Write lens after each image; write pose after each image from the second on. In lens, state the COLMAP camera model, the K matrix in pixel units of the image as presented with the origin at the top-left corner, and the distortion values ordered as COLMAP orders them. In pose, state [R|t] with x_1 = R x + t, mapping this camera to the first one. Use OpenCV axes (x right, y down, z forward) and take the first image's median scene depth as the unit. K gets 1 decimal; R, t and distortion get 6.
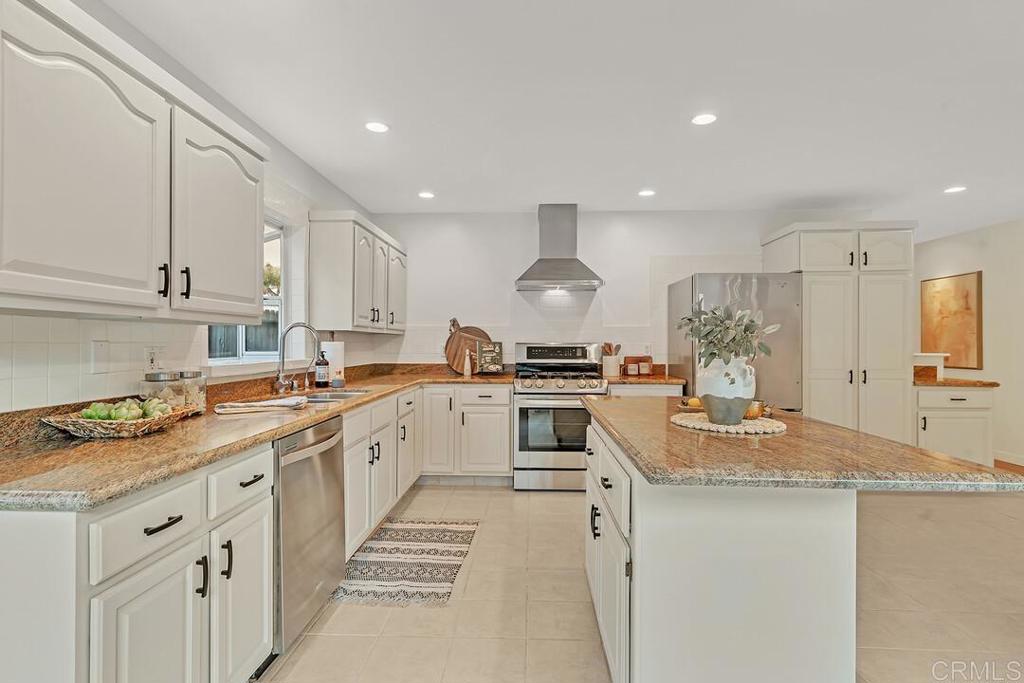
lens RADIAL K [[506.7, 0, 512.0], [0, 506.7, 341.5], [0, 0, 1]] dist [0.001667, 0.000368]
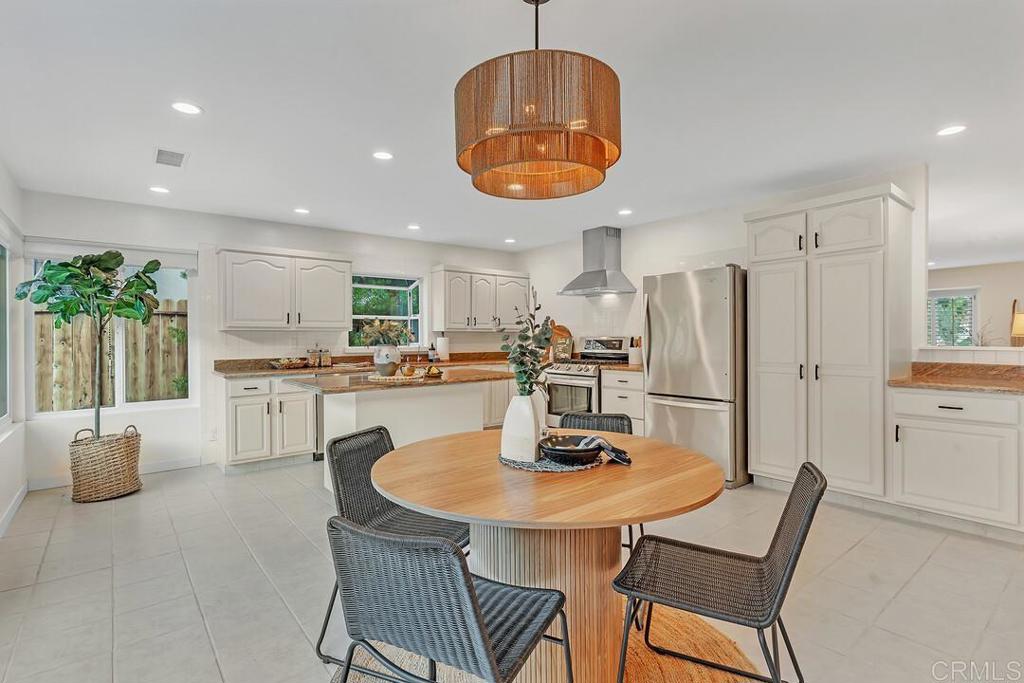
lens RADIAL K [[497.9, 0, 508.0], [0, 497.9, 341.7], [0, 0, 1]] dist [0.000698, 0.000449]
pose [[0.653939, -0.001221, -0.756546, 0.982020], [0.009493, 0.999933, 0.006592, 0.004824], [0.756488, -0.011492, 0.653907, 0.015316]]
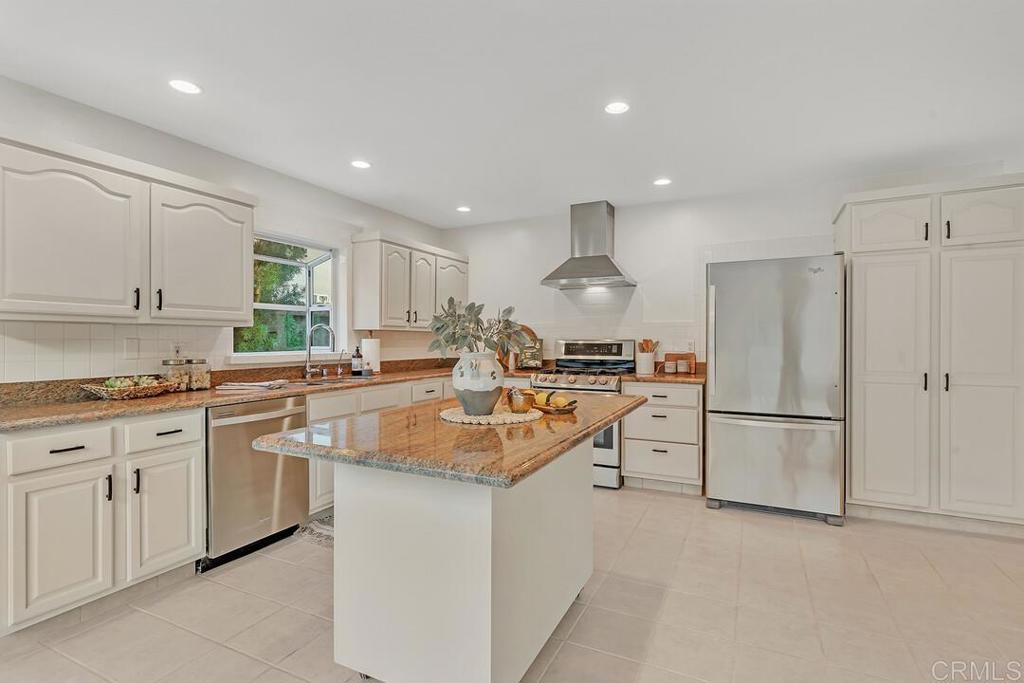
lens RADIAL K [[493.5, 0, 512.0], [0, 493.5, 341.5], [0, 0, 1]] dist [-0.001086, 0.000019]
pose [[0.913412, -0.000697, -0.407035, 0.387071], [0.002800, 0.999986, 0.004572, 0.001993], [0.407026, -0.005316, 0.913401, 0.037442]]
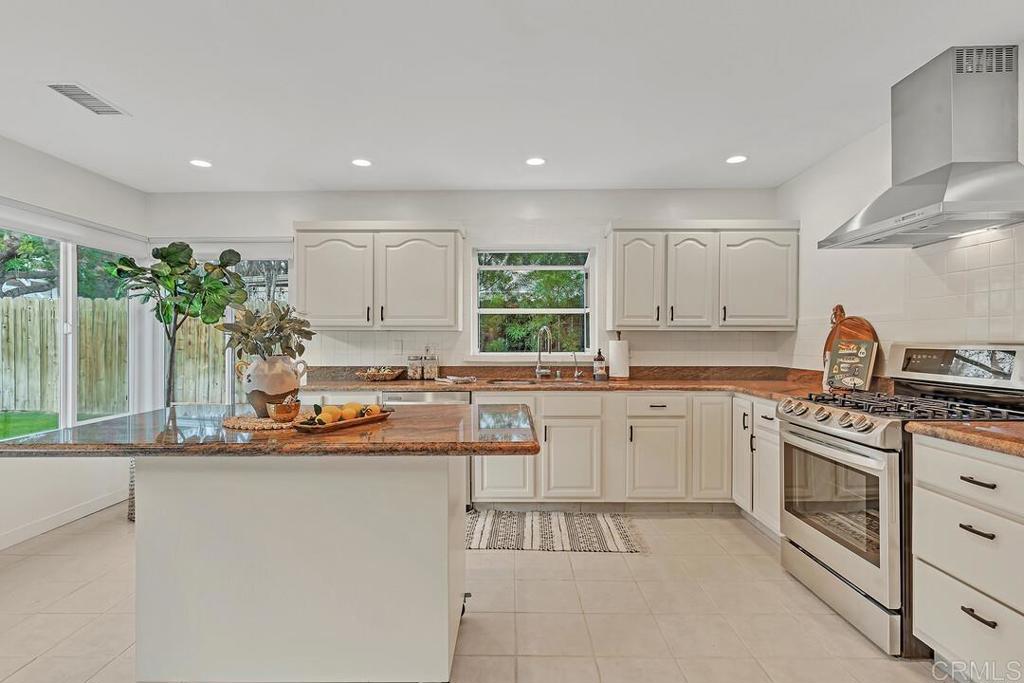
lens RADIAL K [[497.9, 0, 508.0], [0, 497.9, 341.7], [0, 0, 1]] dist [0.000698, 0.000449]
pose [[0.027899, -0.000764, -0.999610, 0.632223], [0.001799, 0.999998, -0.000714, 0.002550], [0.999609, -0.001779, 0.027901, 0.627907]]
